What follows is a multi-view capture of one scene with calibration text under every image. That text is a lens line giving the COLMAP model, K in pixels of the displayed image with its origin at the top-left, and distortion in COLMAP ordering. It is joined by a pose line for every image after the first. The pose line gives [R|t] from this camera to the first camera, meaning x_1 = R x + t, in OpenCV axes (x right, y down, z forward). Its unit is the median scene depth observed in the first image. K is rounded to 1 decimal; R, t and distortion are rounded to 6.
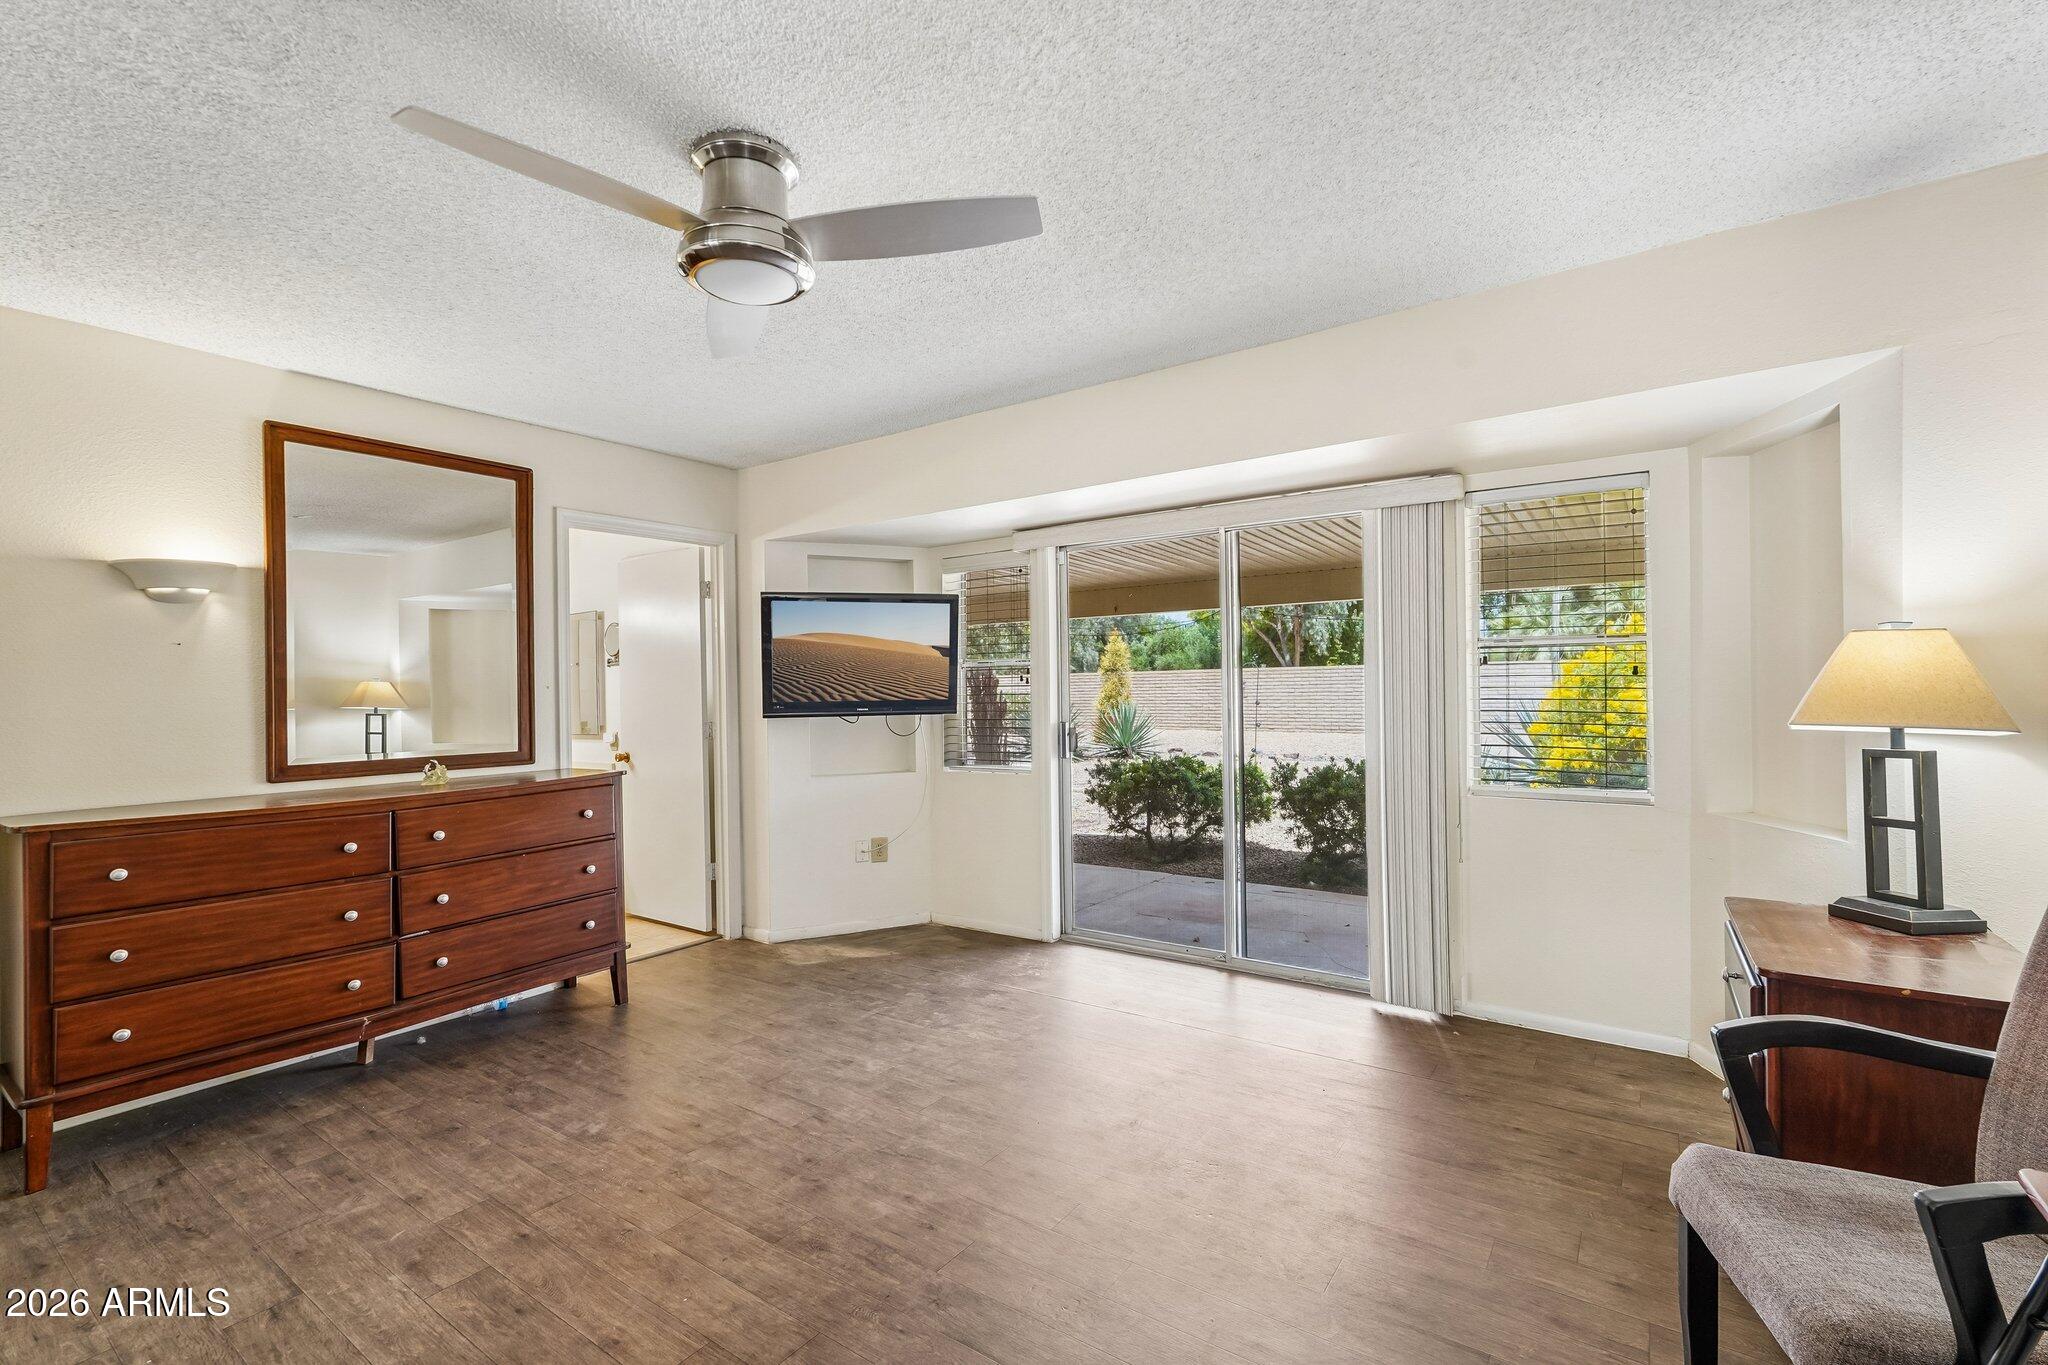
lens RADIAL K [[903.2, 0, 1024.1], [0, 903.2, 680.6], [0, 0, 1]] dist [-0.009582, 0.003504]
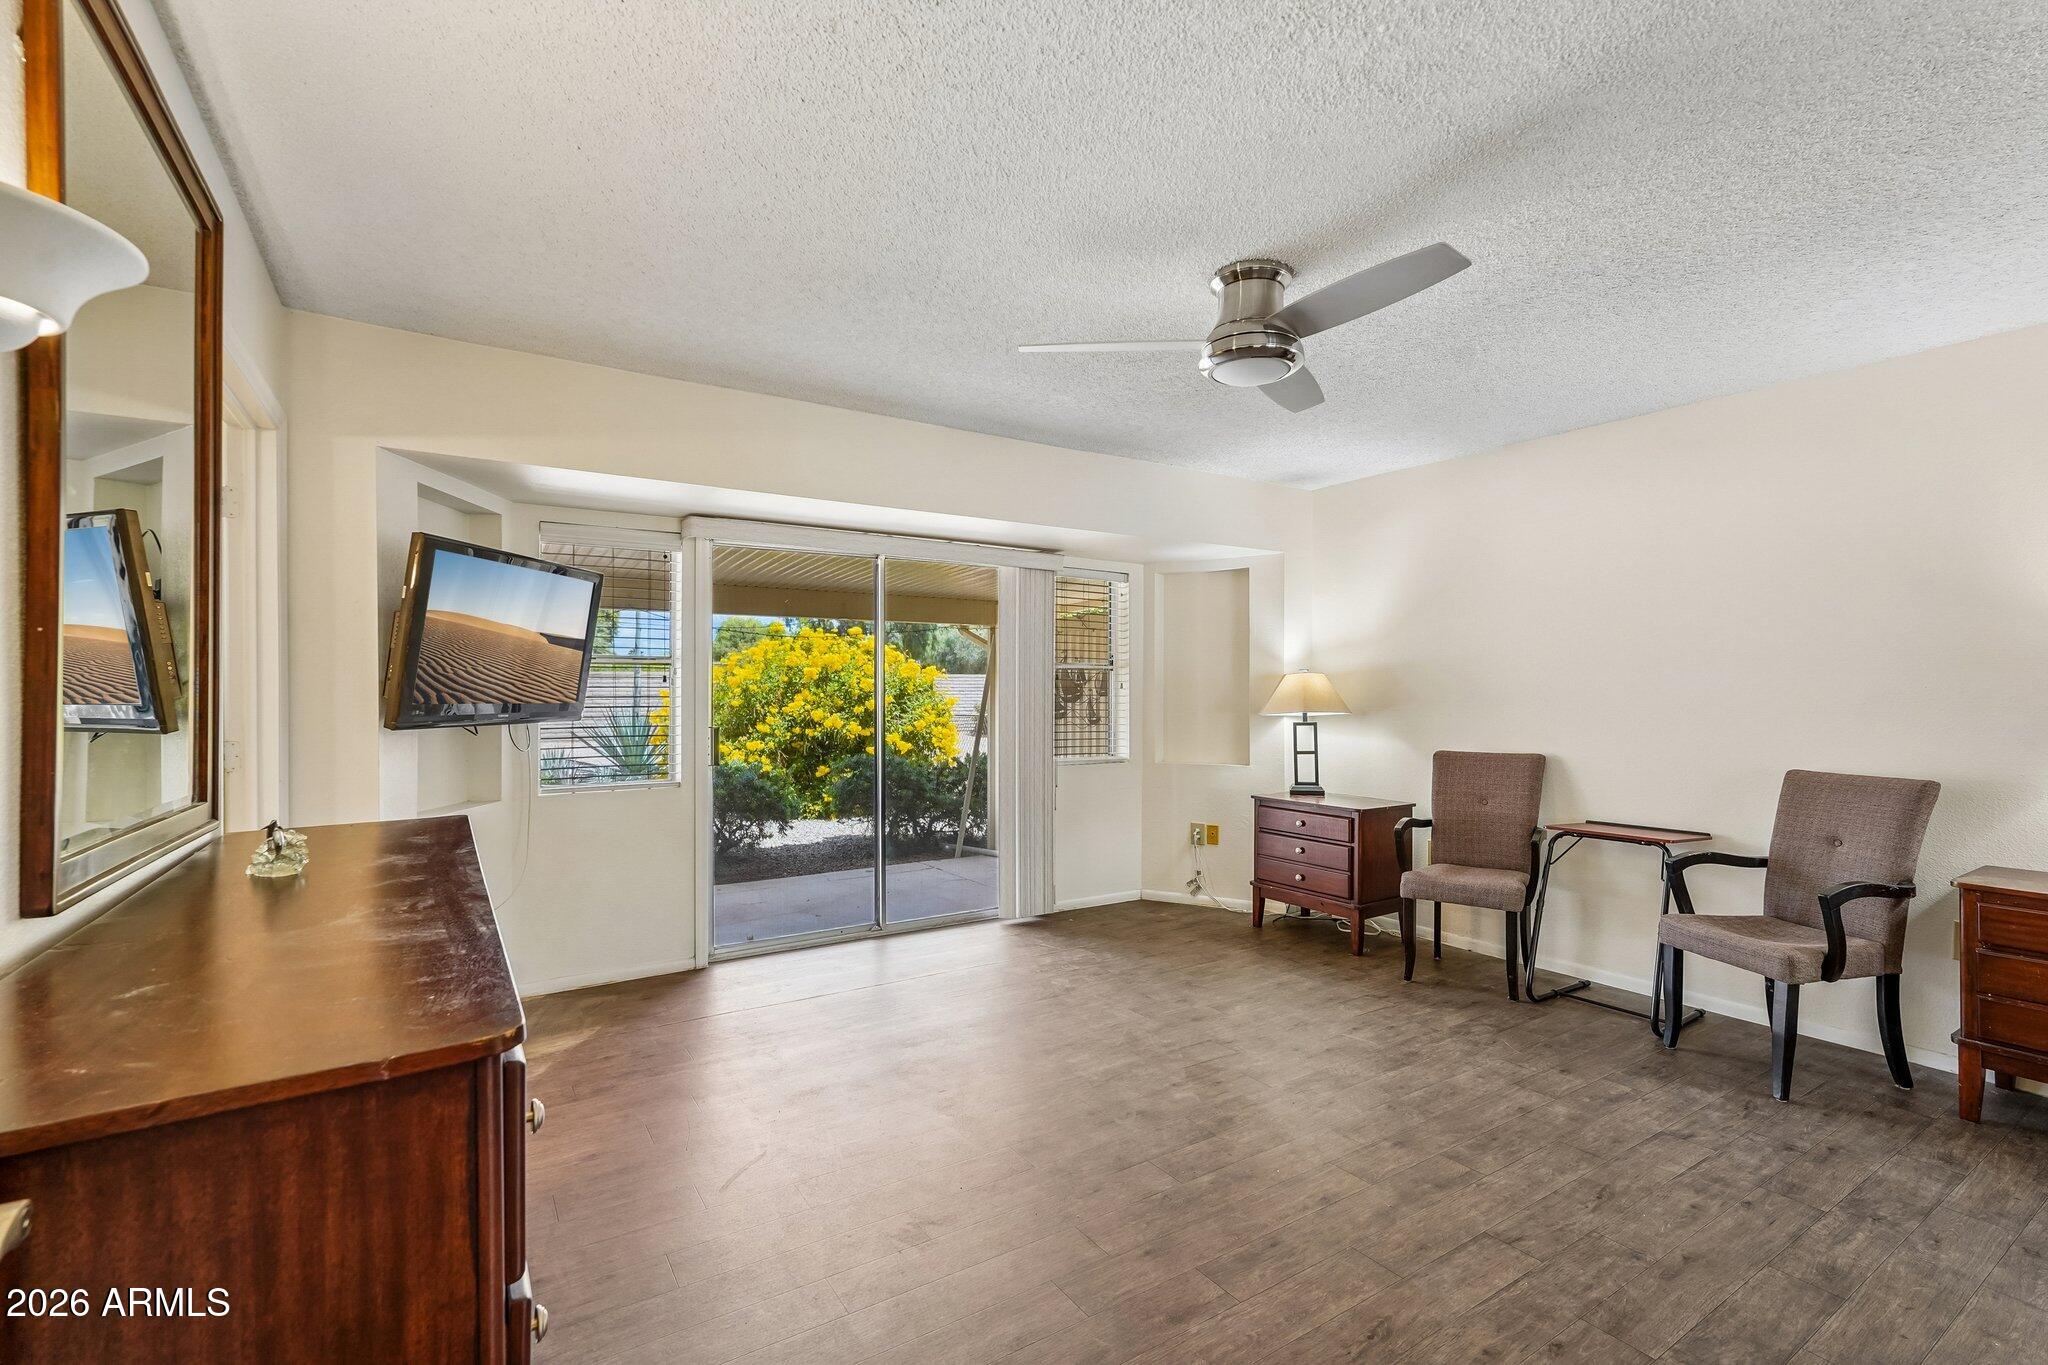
lens RADIAL K [[903.2, 0, 1019.1], [0, 903.2, 685.8], [0, 0, 1]] dist [-0.009582, 0.003504]
pose [[0.382939, 0.019827, 0.923561, -0.869183], [-0.013880, 0.999780, -0.015708, 0.016098], [-0.923669, -0.006804, 0.383130, 0.438349]]
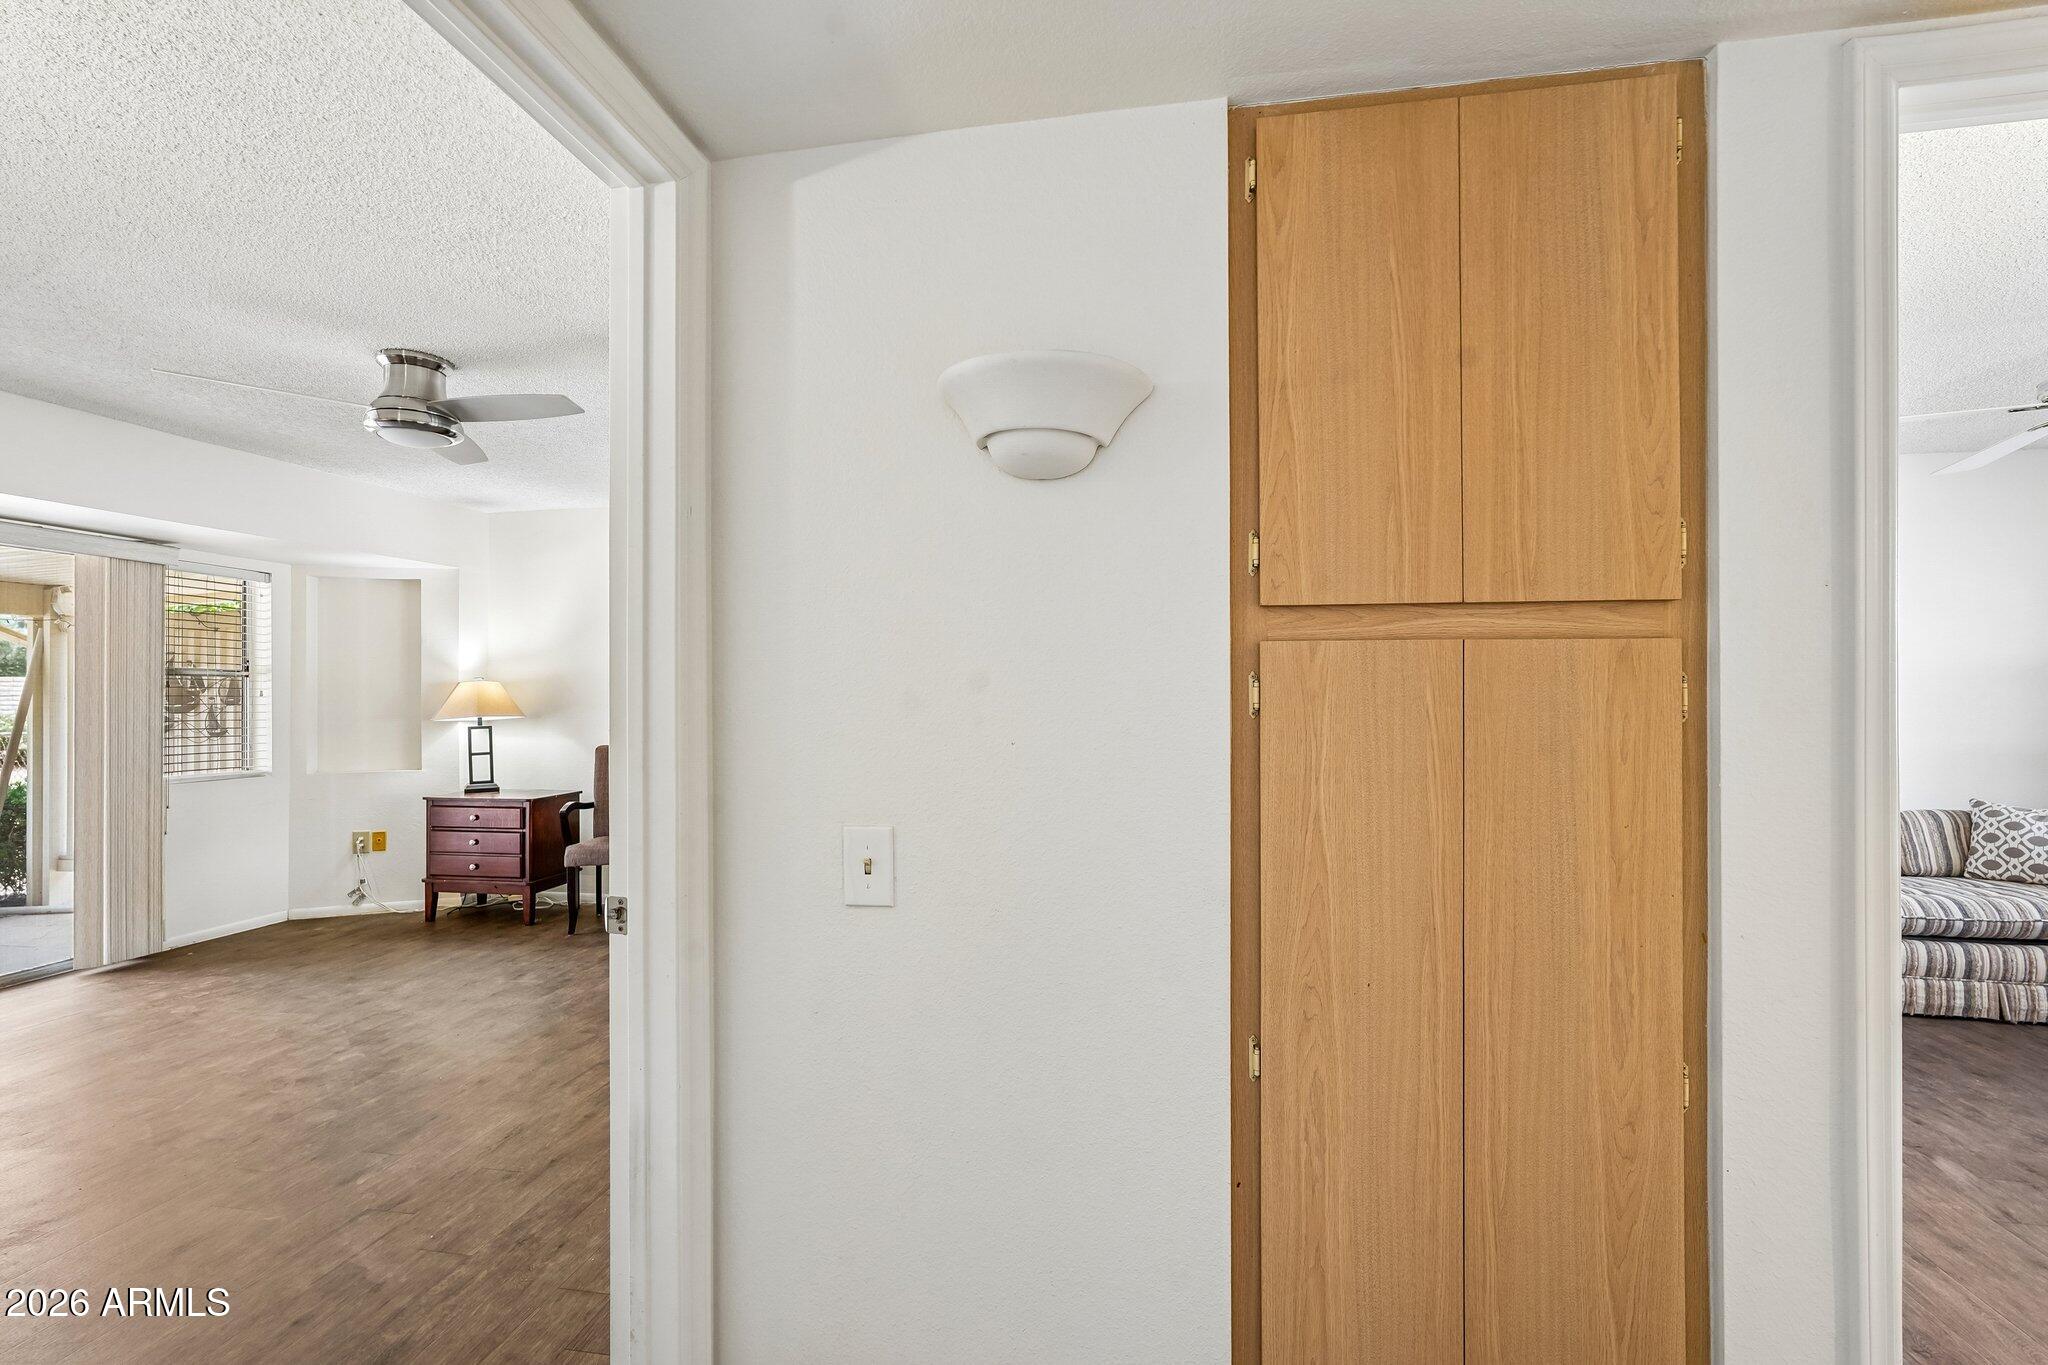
lens RADIAL K [[903.2, 0, 1029.3], [0, 903.2, 687.2], [0, 0, 1]] dist [-0.009582, 0.003504]
pose [[-0.428450, 0.023663, 0.903256, -1.170108], [0.004665, 0.999702, -0.023977, 0.019149], [-0.903553, -0.006060, -0.428433, 0.380673]]
